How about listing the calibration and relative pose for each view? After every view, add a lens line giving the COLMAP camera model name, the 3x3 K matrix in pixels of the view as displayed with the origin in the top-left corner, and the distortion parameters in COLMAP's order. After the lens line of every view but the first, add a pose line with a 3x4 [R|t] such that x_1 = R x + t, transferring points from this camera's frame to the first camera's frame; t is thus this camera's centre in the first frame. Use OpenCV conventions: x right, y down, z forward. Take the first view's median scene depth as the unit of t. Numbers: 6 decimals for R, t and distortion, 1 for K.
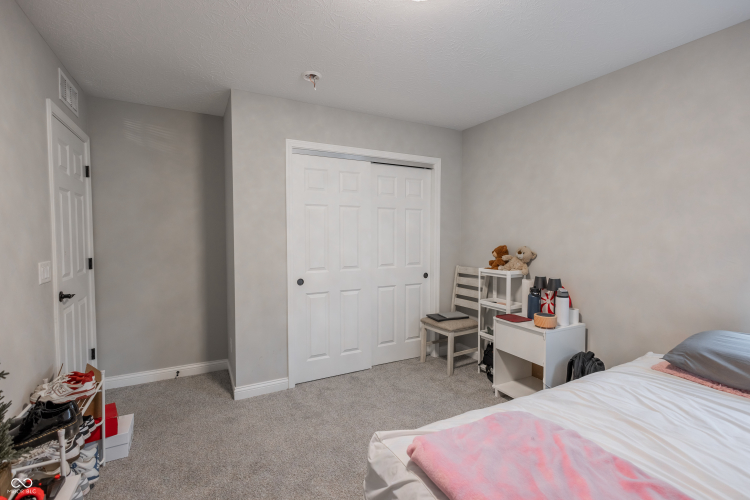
lens RADIAL K [[342.7, 0, 372.4], [0, 342.7, 248.0], [0, 0, 1]] dist [0.001170, -0.000405]
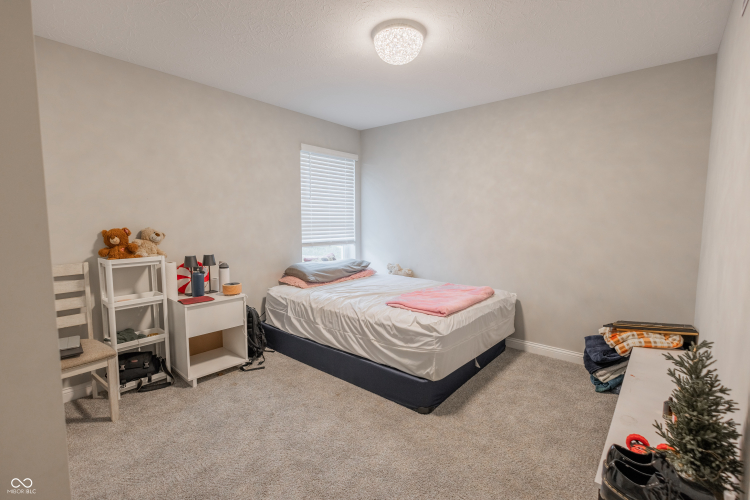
lens RADIAL K [[342.7, 0, 372.4], [0, 342.7, 248.0], [0, 0, 1]] dist [0.001170, -0.000405]
pose [[-0.377155, -0.083979, 0.922335, -0.630456], [0.029600, 0.994279, 0.102633, -0.029531], [-0.925677, 0.066009, -0.372512, 0.825233]]
